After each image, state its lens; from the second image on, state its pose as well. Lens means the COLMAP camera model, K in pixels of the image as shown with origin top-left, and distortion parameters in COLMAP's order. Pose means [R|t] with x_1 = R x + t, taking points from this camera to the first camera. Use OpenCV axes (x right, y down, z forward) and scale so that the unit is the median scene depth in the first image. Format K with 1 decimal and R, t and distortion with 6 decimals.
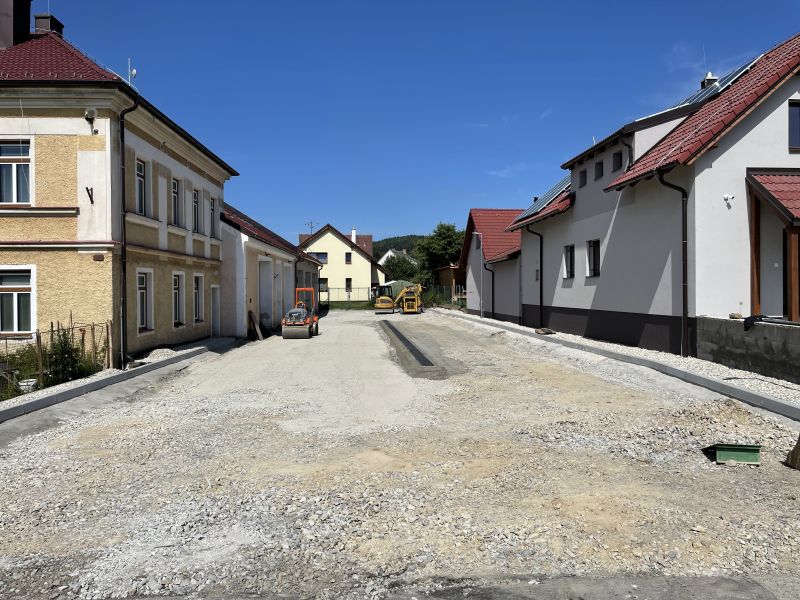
lens RADIAL K [[600.0, 0, 400.0], [0, 600.0, 300.0], [0, 0, 1]] dist [0.006989, -0.002950]
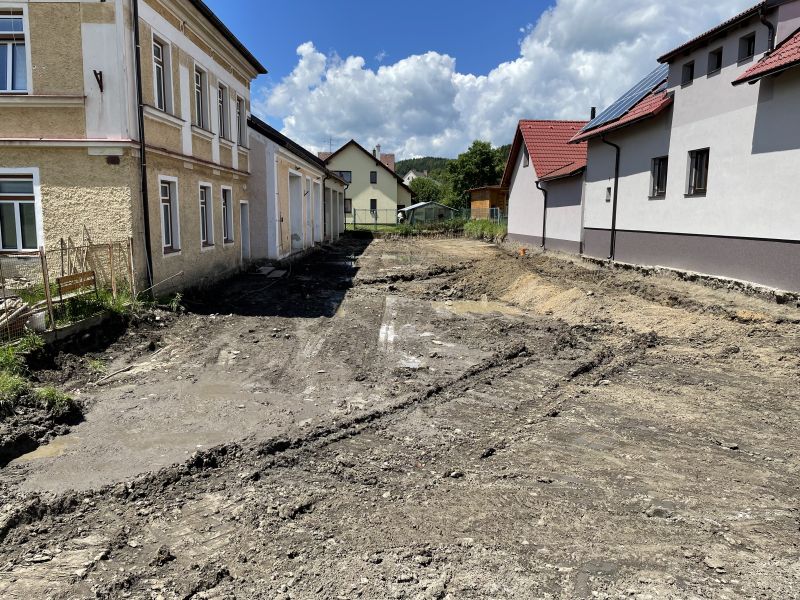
lens RADIAL K [[600.3, 0, 400.0], [0, 600.3, 300.0], [0, 0, 1]] dist [0.027703, -0.044732]
pose [[0.999633, 0.015715, -0.022073, -0.076994], [-0.012832, 0.992054, 0.125155, 0.008869], [0.023864, -0.124826, 0.991892, 0.146711]]
